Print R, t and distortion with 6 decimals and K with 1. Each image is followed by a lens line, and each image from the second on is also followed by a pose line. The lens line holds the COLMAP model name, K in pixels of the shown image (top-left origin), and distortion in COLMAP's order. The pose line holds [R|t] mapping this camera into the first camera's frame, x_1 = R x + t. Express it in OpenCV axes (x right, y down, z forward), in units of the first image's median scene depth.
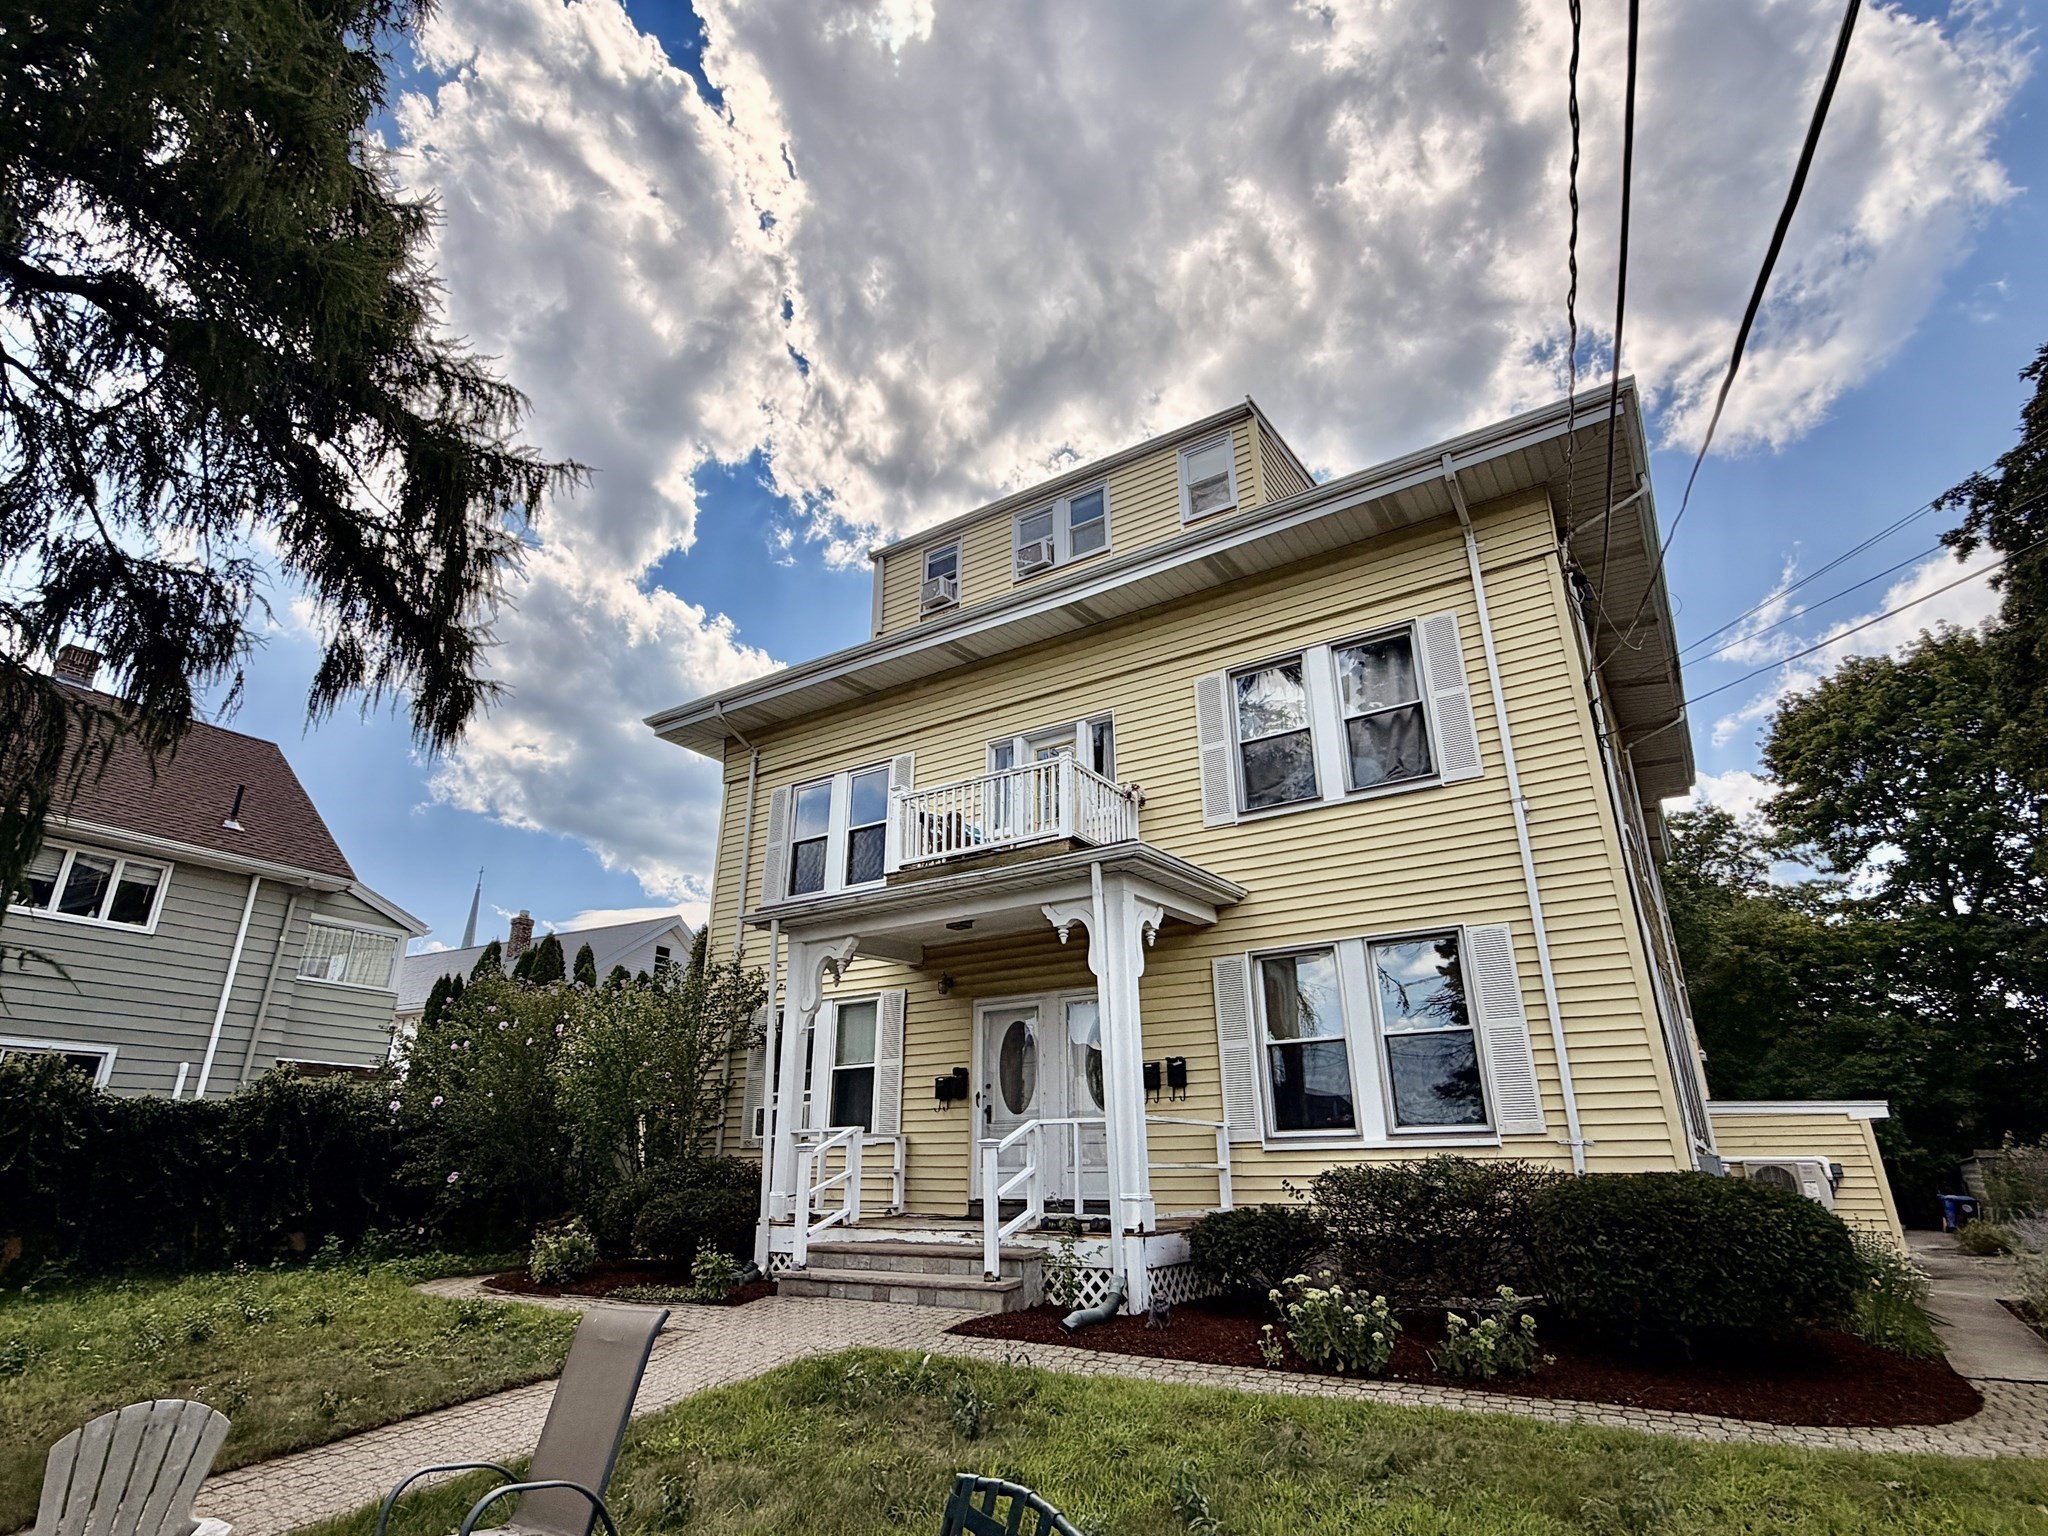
lens RADIAL K [[1053.8, 0, 1017.6], [0, 1053.8, 762.8], [0, 0, 1]] dist [-0.003646, 0.000846]
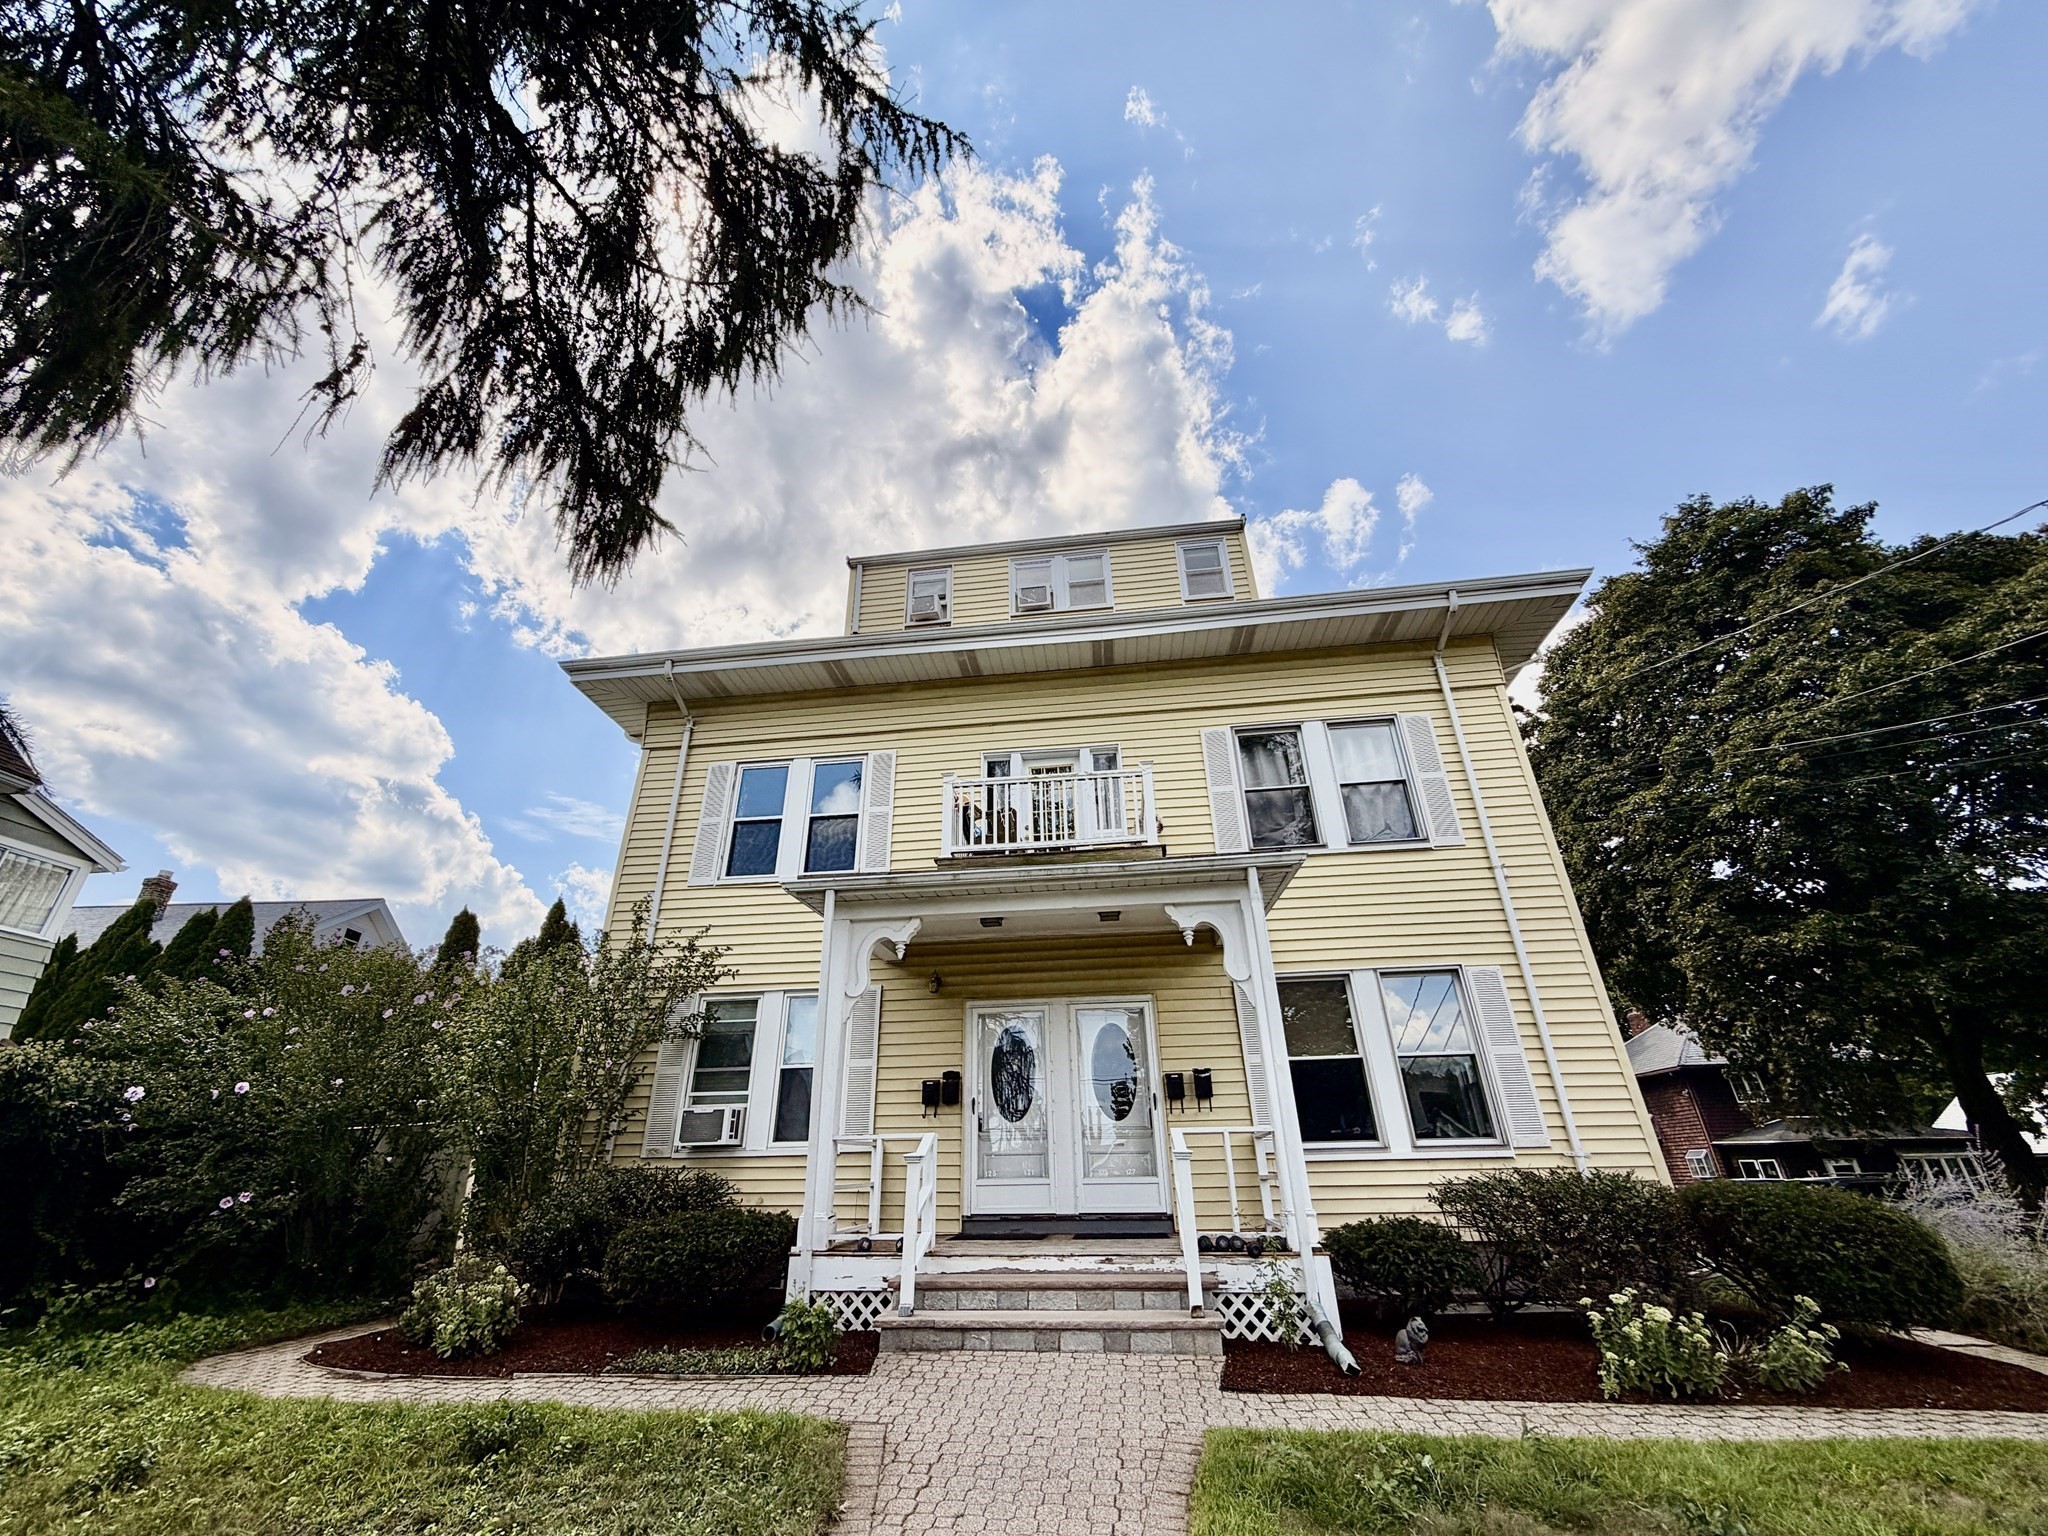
lens RADIAL K [[813.8, 0, 1010.1], [0, 813.8, 765.6], [0, 0, 1]] dist [-0.001425, 0.000111]
pose [[0.899349, 0.190562, 0.393518, -0.401192], [-0.151606, 0.980101, -0.128134, 0.116002], [-0.410105, 0.055577, 0.910343, 0.321878]]
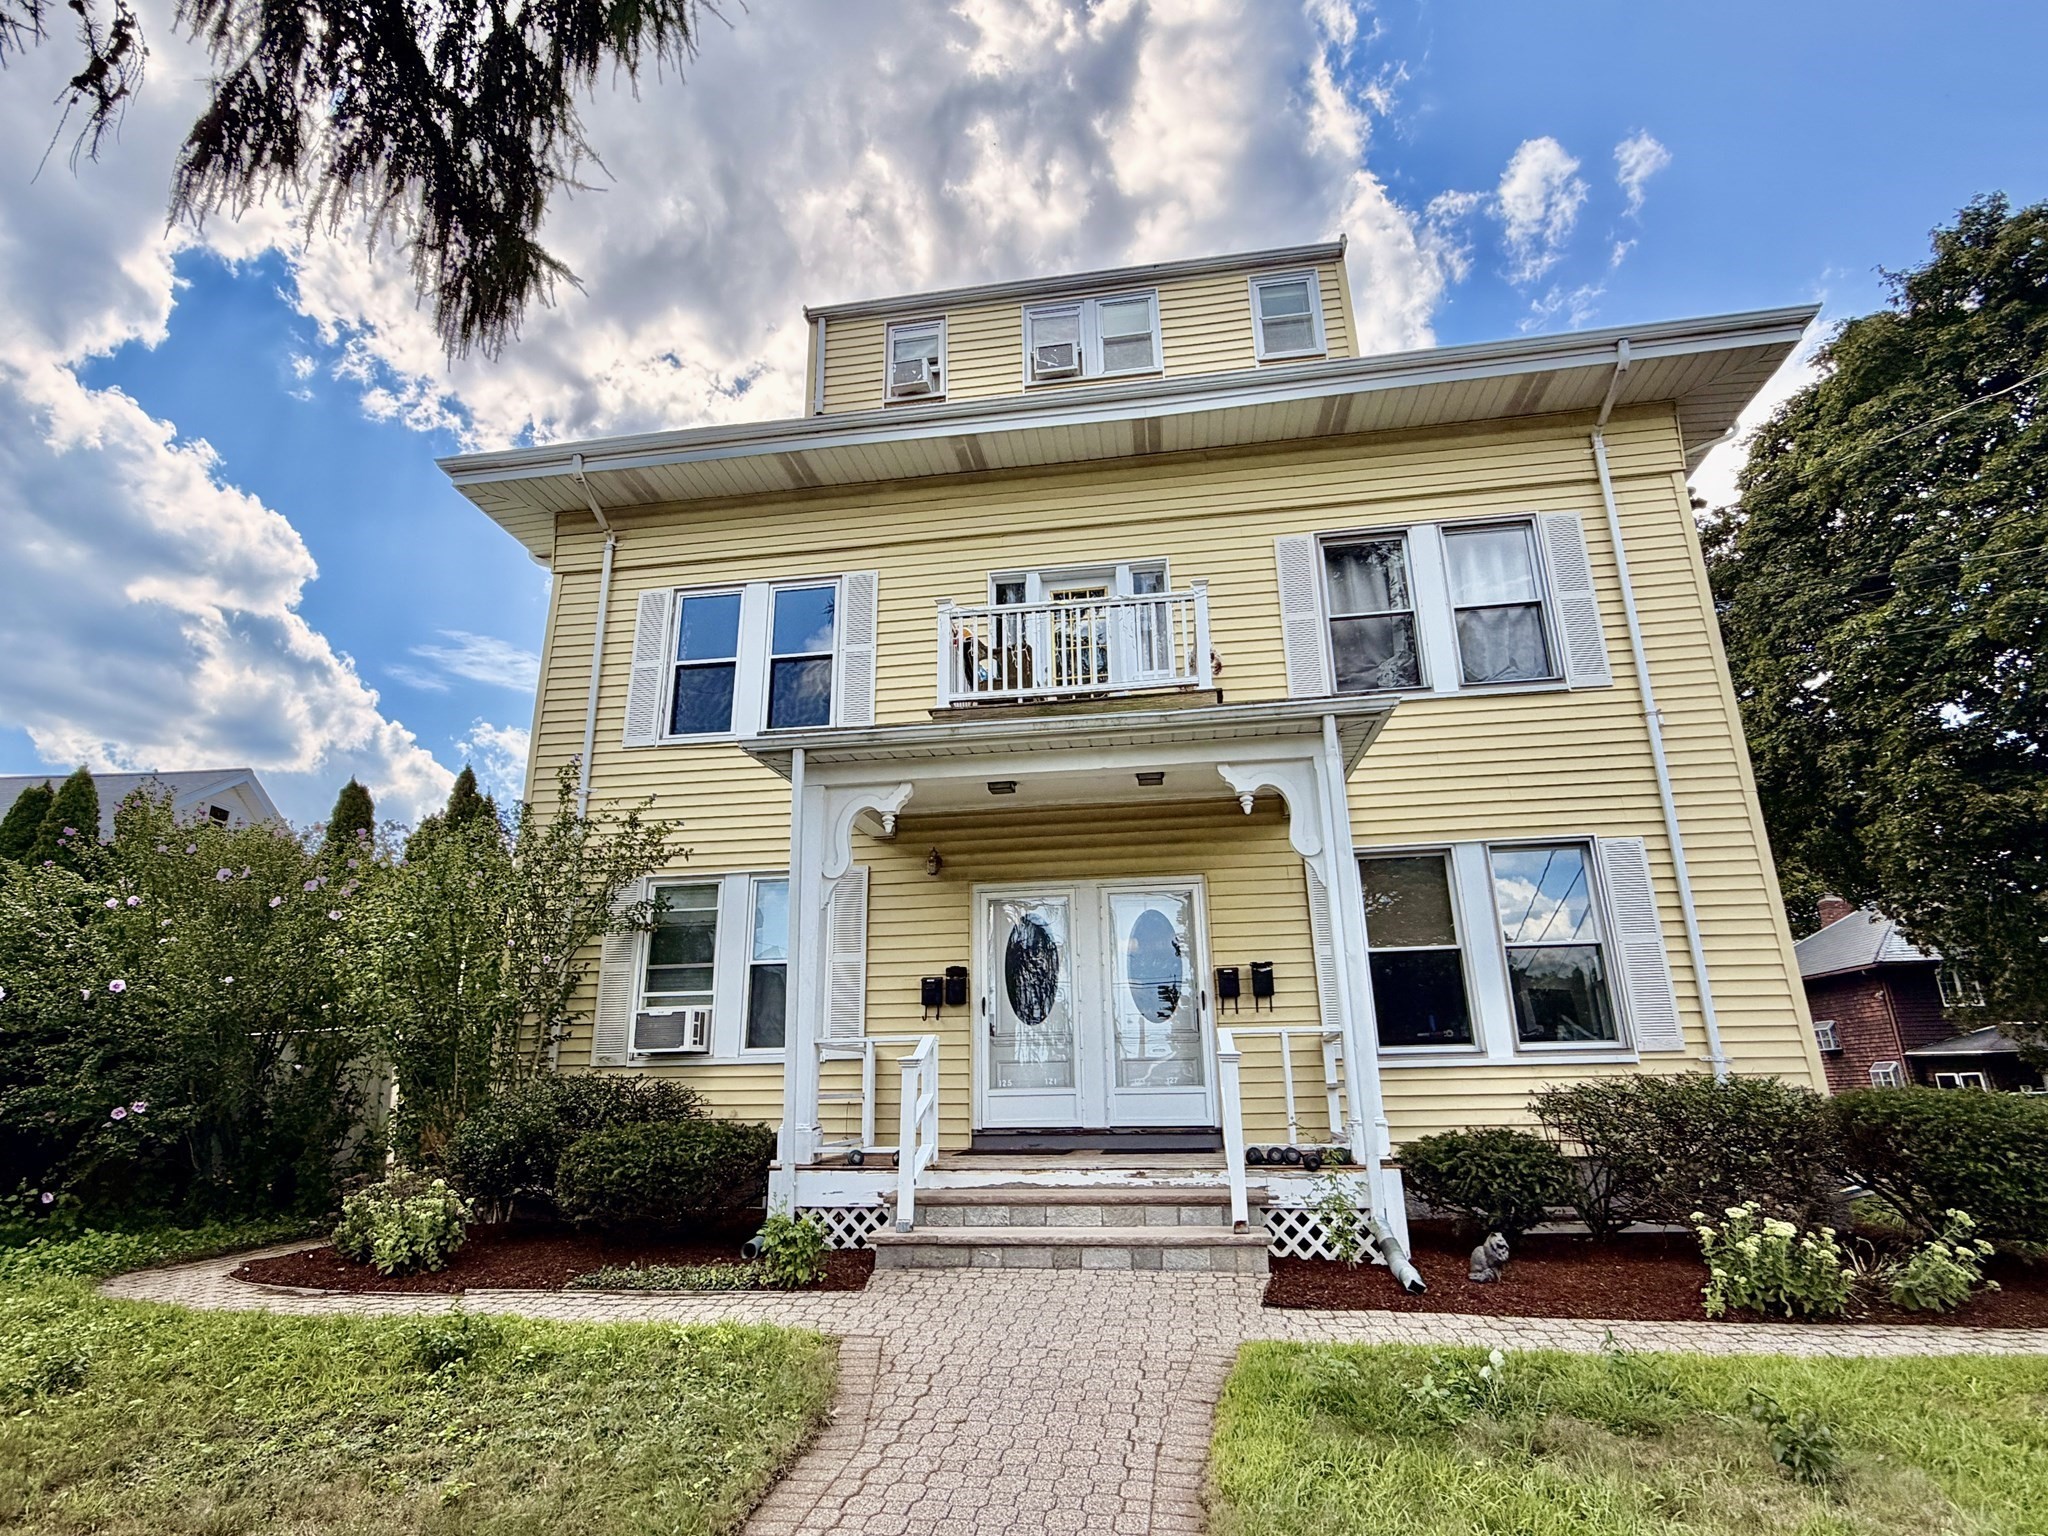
lens RADIAL K [[1053.8, 0, 1011.4], [0, 1053.8, 765.8], [0, 0, 1]] dist [-0.003646, 0.000846]
pose [[0.910184, 0.116021, 0.397623, -0.397837], [-0.142391, 0.989106, 0.037335, 0.118164], [-0.388960, -0.090600, 0.916789, 0.305763]]
